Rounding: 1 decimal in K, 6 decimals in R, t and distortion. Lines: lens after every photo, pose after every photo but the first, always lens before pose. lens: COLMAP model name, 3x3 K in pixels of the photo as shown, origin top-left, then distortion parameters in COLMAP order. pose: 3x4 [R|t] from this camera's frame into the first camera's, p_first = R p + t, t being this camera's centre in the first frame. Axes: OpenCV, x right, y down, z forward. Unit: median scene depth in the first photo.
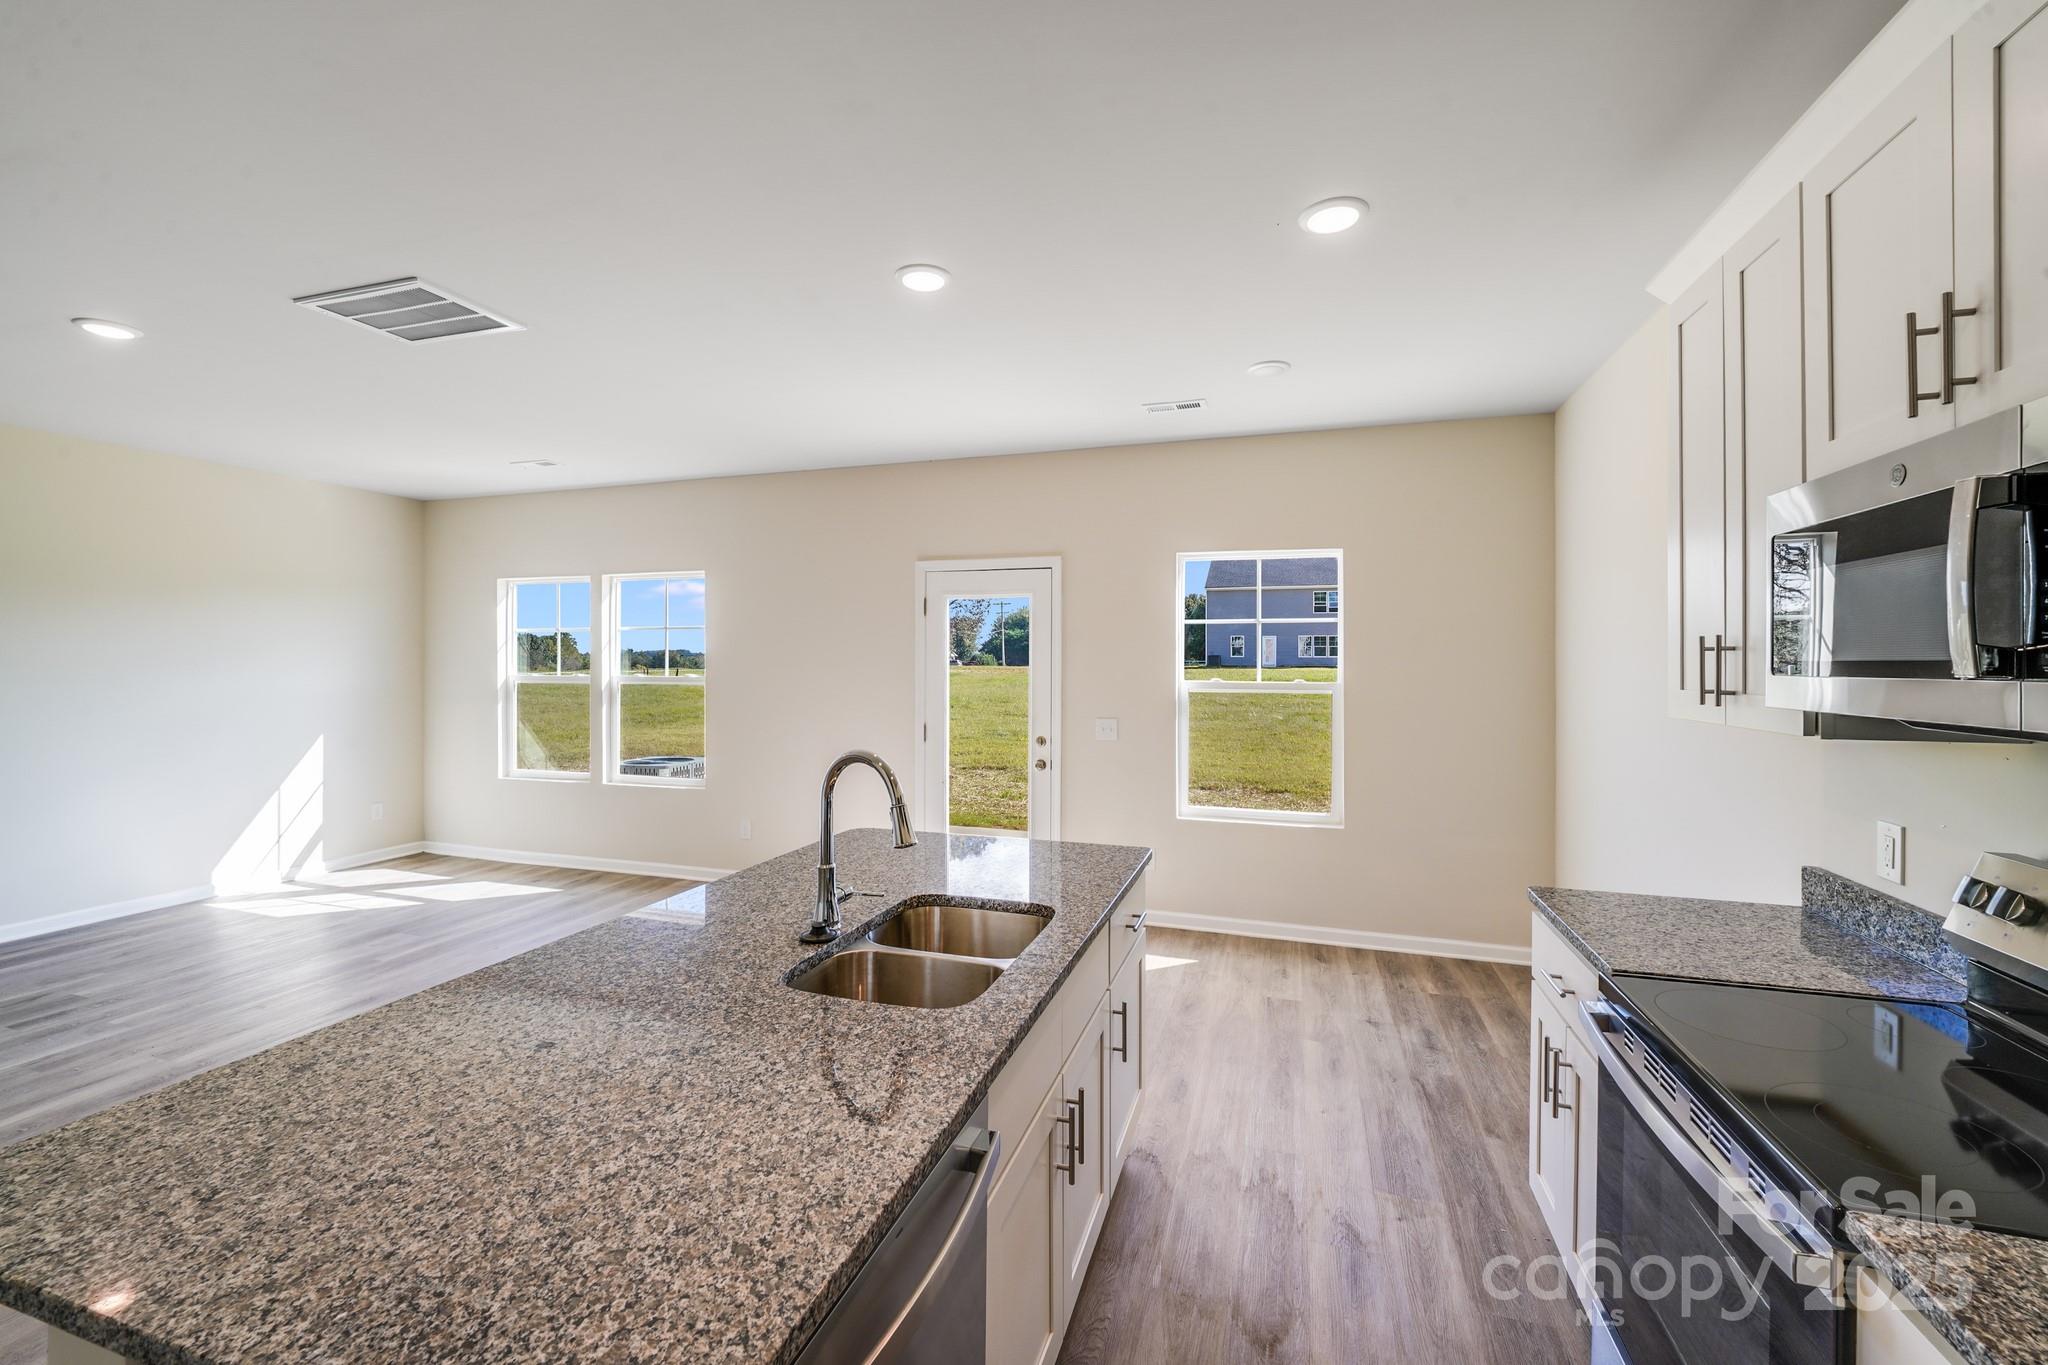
lens RADIAL K [[844.0, 0, 1015.9], [0, 844.0, 669.1], [0, 0, 1]] dist [-0.007591, -0.000643]
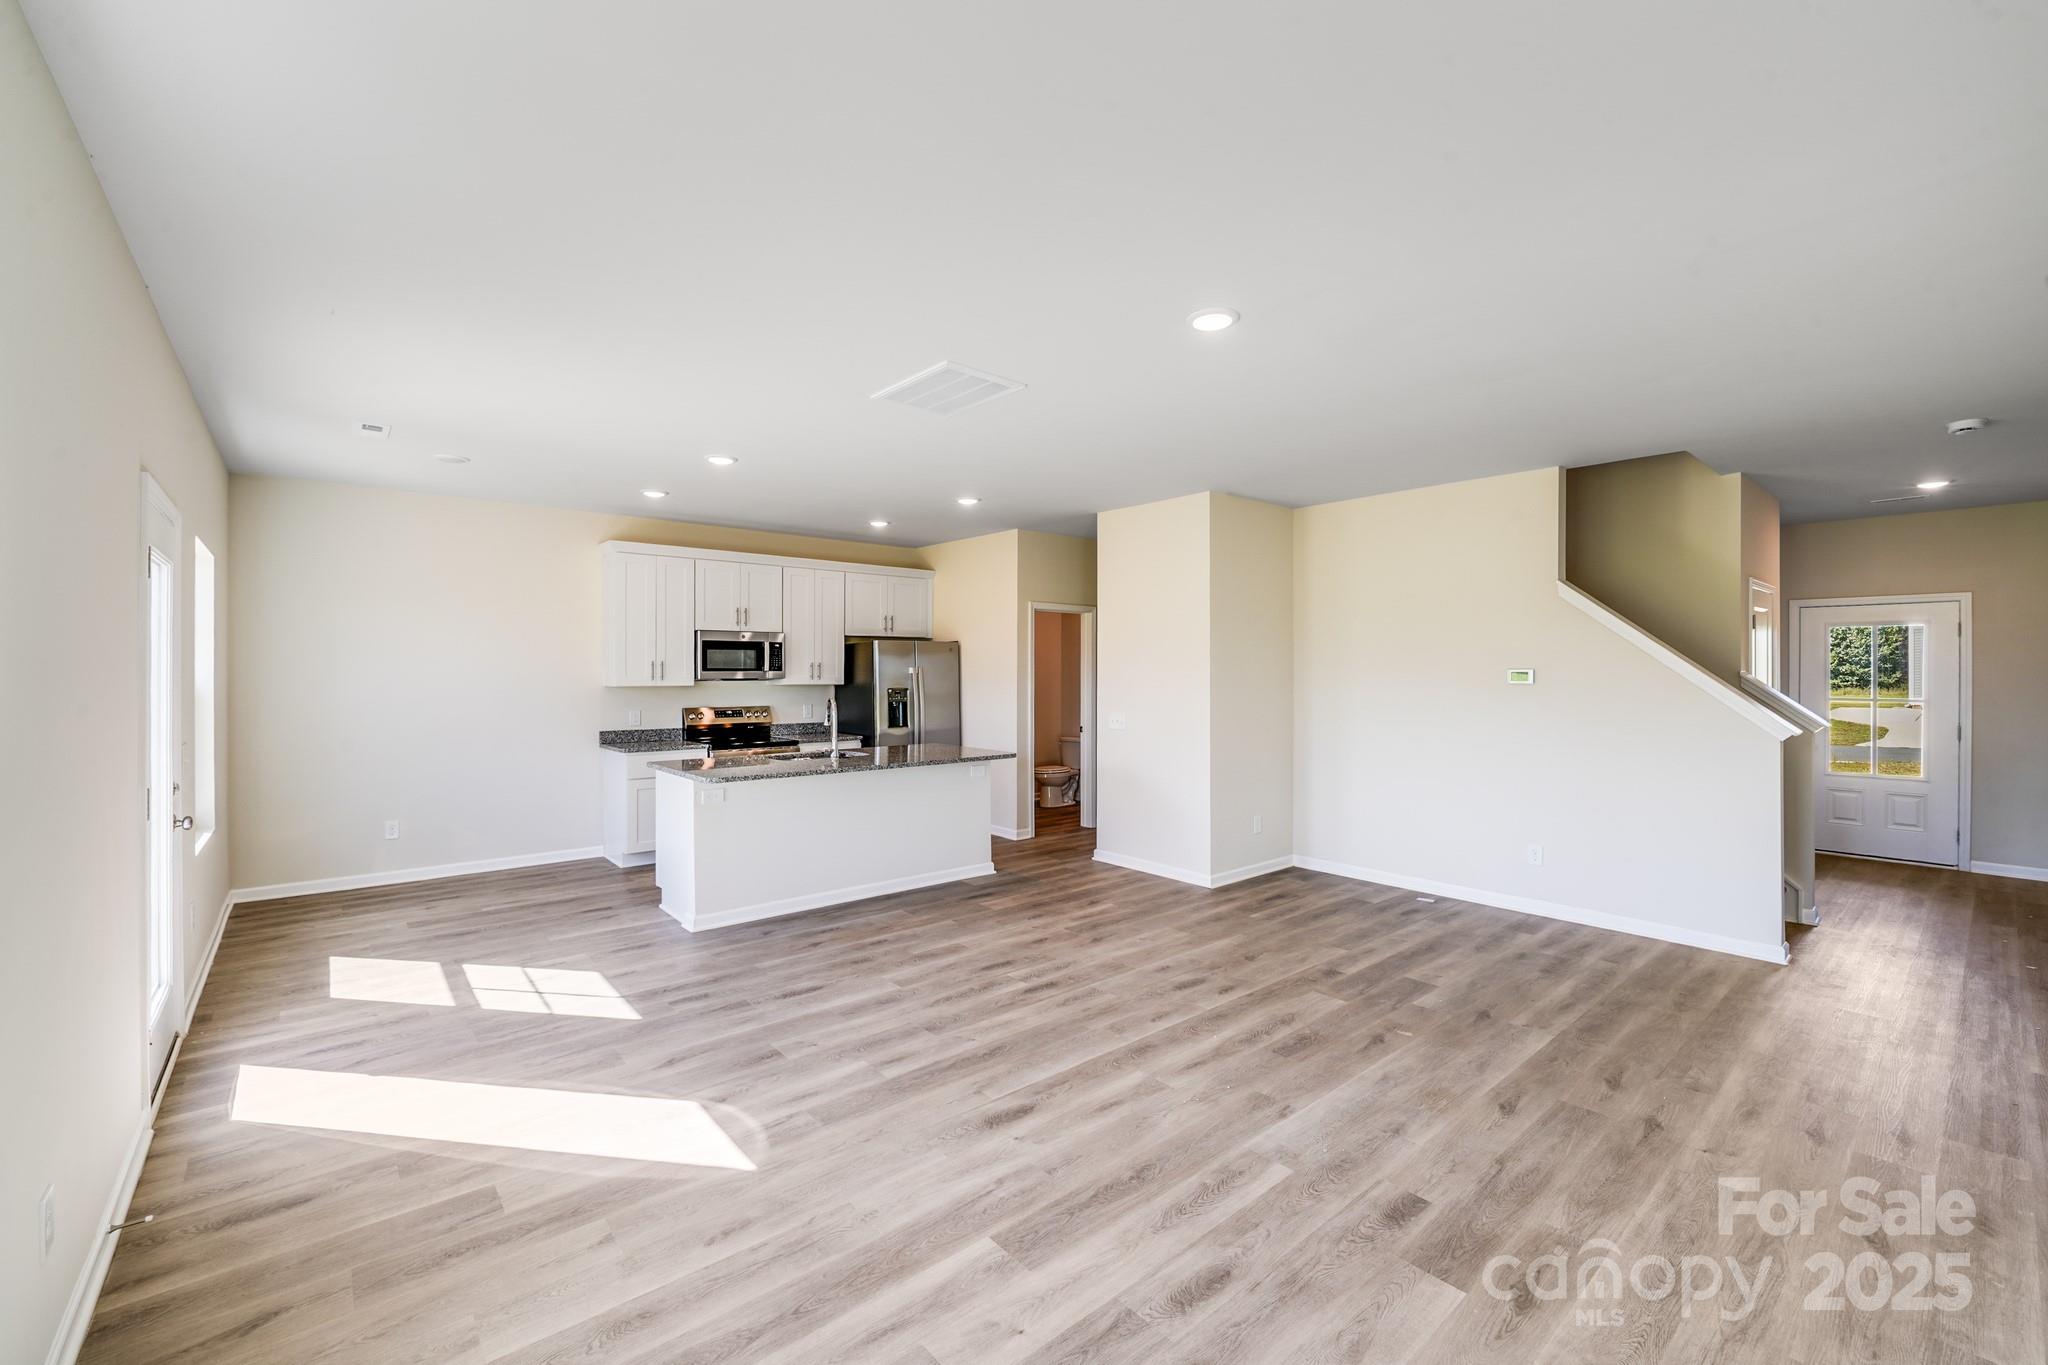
lens RADIAL K [[844.0, 0, 1033.9], [0, 844.0, 673.5], [0, 0, 1]] dist [-0.007591, -0.000643]
pose [[-0.866056, -0.007743, 0.499887, -0.768263], [-0.001111, 0.999907, 0.013564, -0.011184], [-0.499945, 0.011192, -0.865985, 1.064842]]
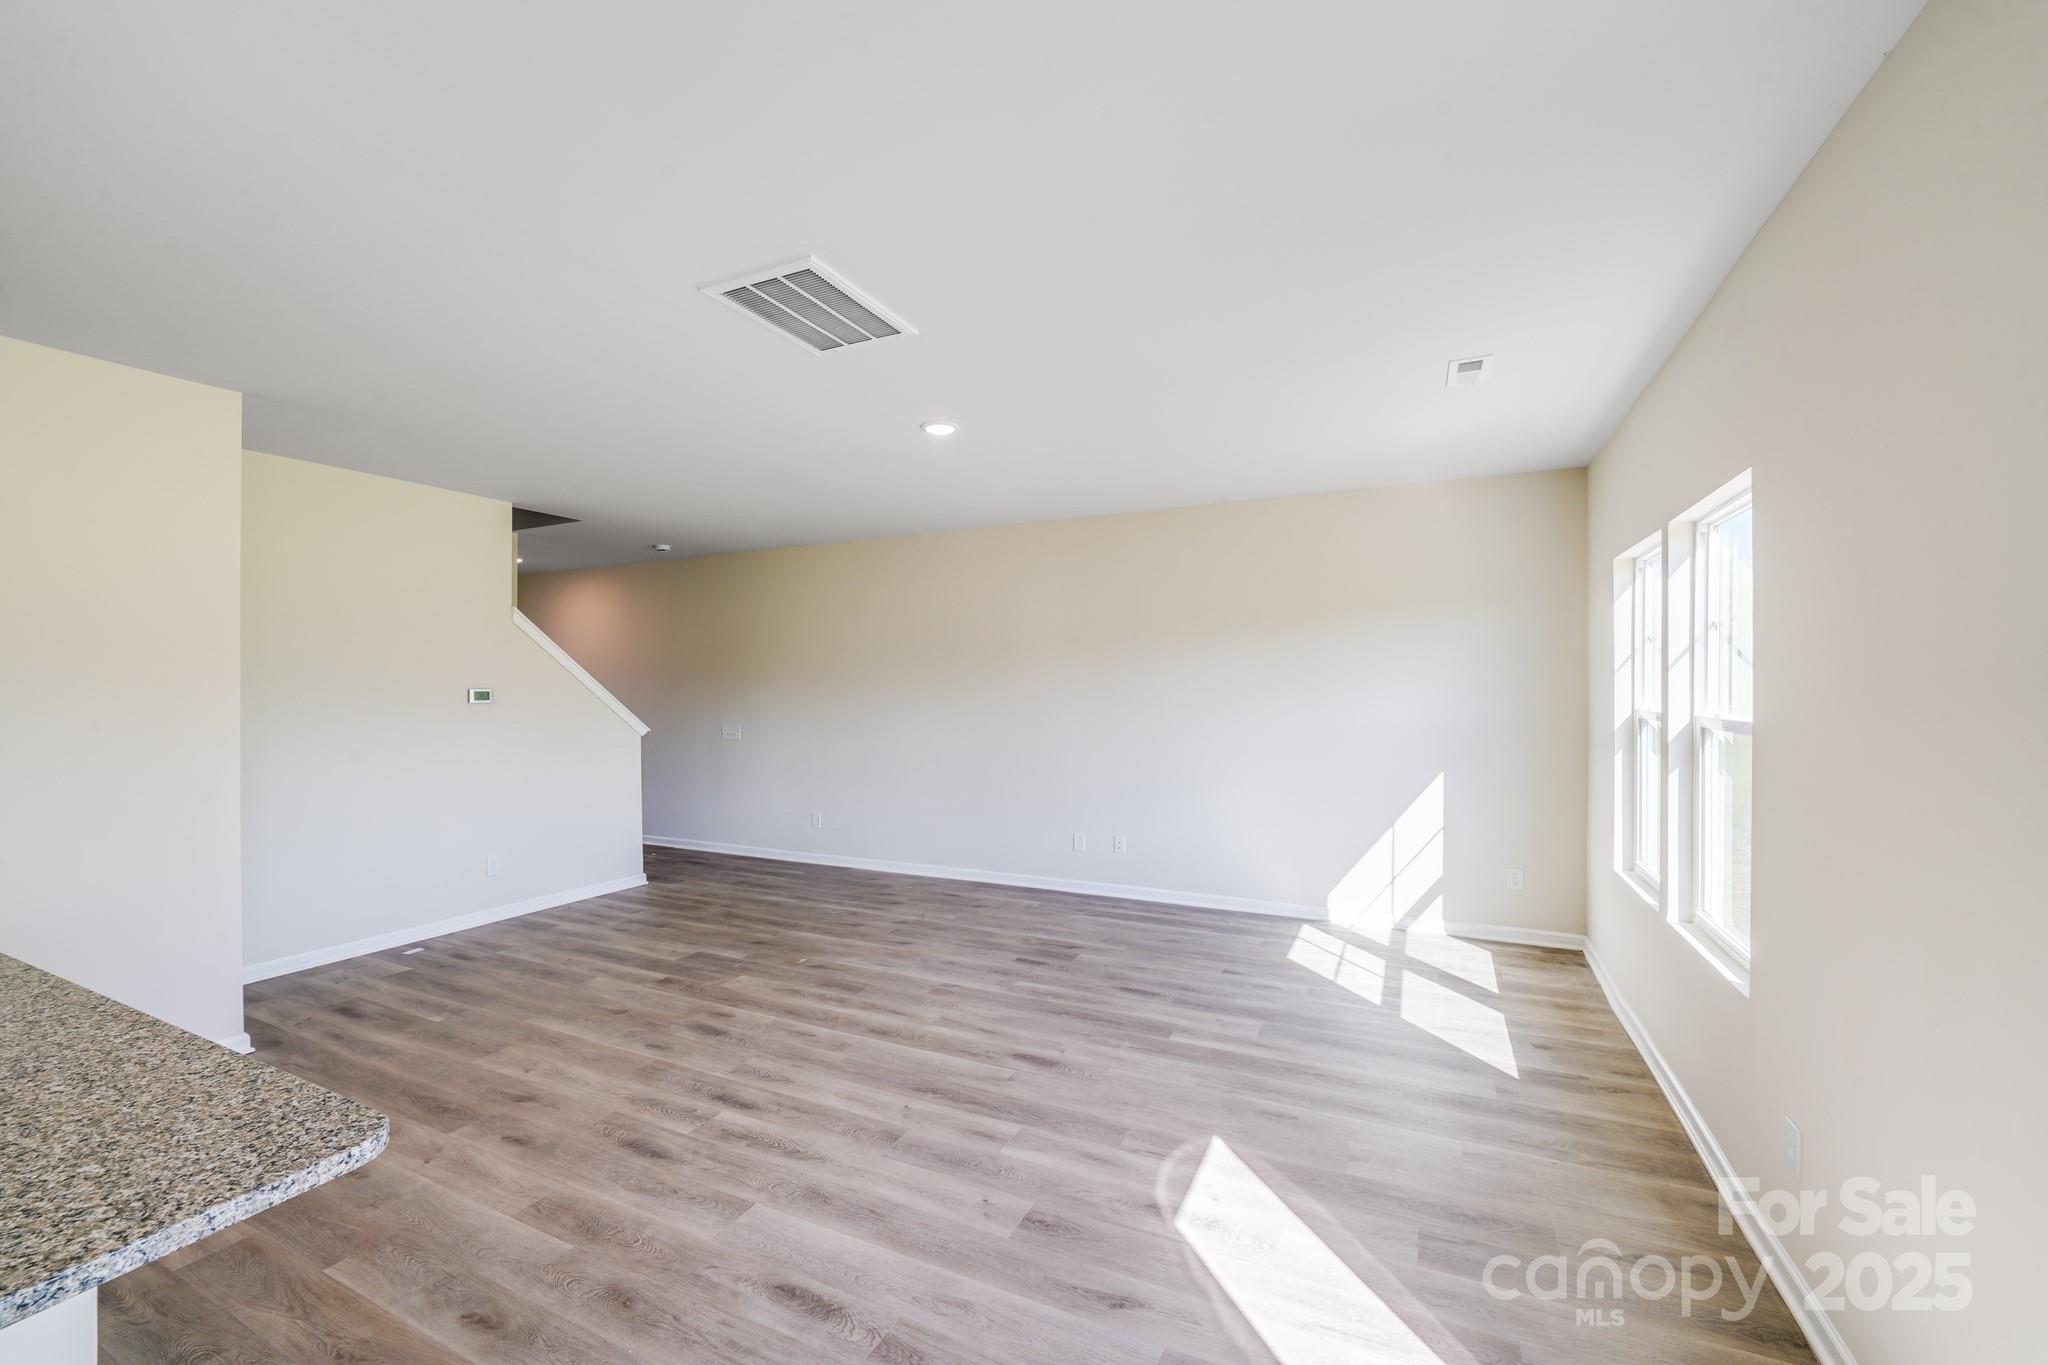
lens RADIAL K [[822.3, 0, 1005.9], [0, 822.3, 682.9], [0, 0, 1]] dist [-0.005967, -0.000365]
pose [[-0.136655, -0.007441, -0.990591, 0.074420], [-0.004983, 0.999964, -0.006824, -0.005836], [0.990606, 0.004003, -0.136687, 0.700952]]
